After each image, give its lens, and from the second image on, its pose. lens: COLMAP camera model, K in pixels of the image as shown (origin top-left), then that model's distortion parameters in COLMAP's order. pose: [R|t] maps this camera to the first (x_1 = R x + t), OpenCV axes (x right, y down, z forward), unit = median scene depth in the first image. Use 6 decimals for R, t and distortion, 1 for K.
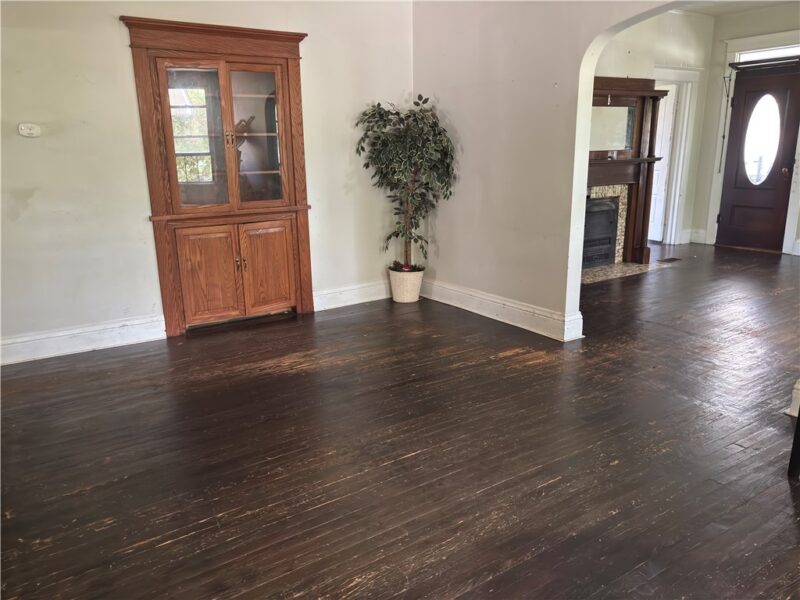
lens RADIAL K [[596.6, 0, 396.2], [0, 596.6, 294.5], [0, 0, 1]] dist [0.049242, -0.038148]
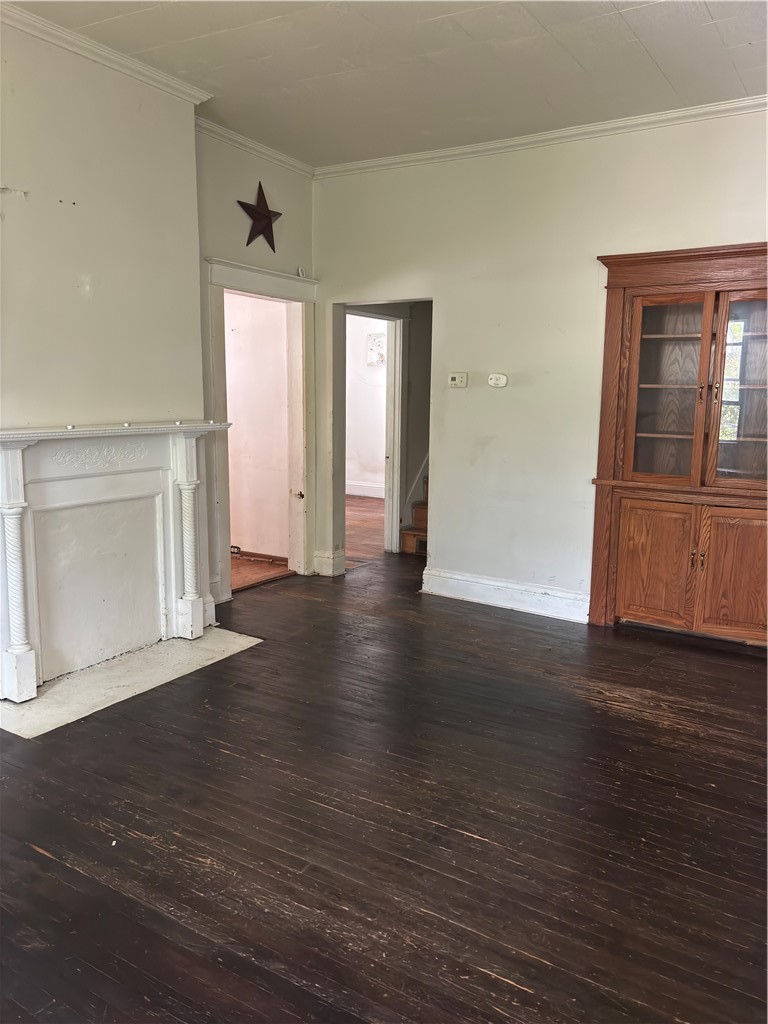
lens RADIAL K [[763.7, 0, 384.0], [0, 763.7, 512.0], [0, 0, 1]] dist [0.049242, -0.038148]
pose [[0.420495, 0.167840, -0.891635, 0.443541], [-0.240831, 0.968135, 0.068665, -0.086481], [0.874748, 0.185860, 0.447517, 0.257395]]
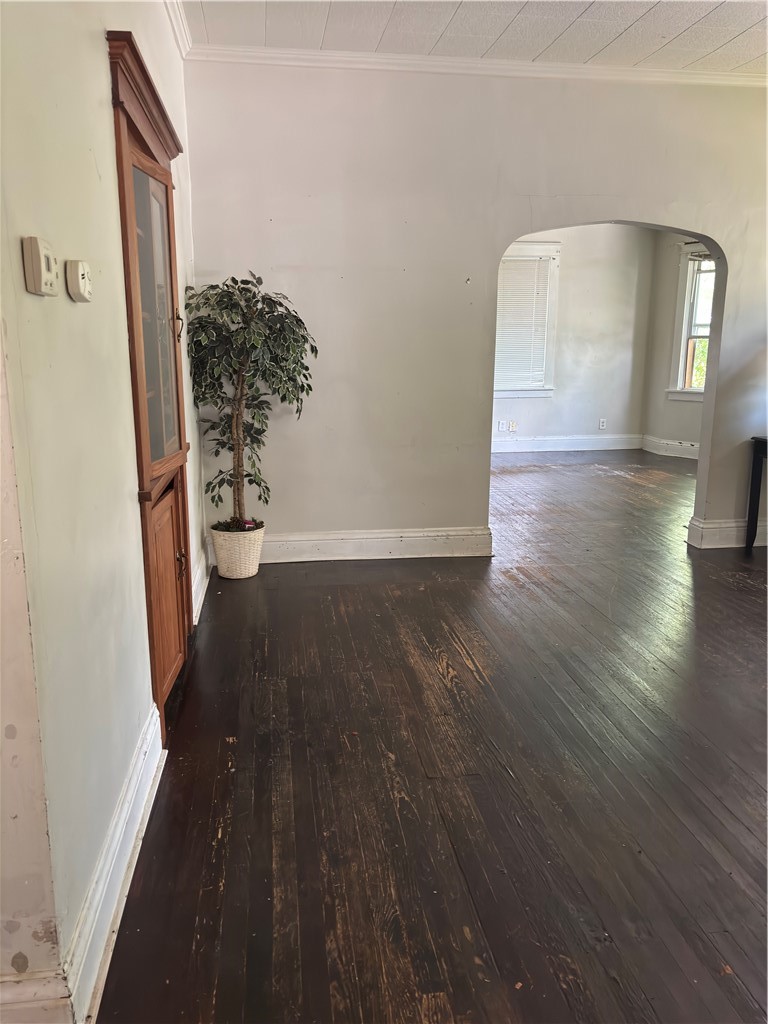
lens RADIAL K [[763.7, 0, 384.0], [0, 763.7, 512.0], [0, 0, 1]] dist [0.049242, -0.038148]
pose [[0.424827, -0.176681, 0.887866, -0.822390], [0.207400, 0.973679, 0.094520, -0.131923], [-0.881196, 0.143989, 0.450289, 0.583388]]
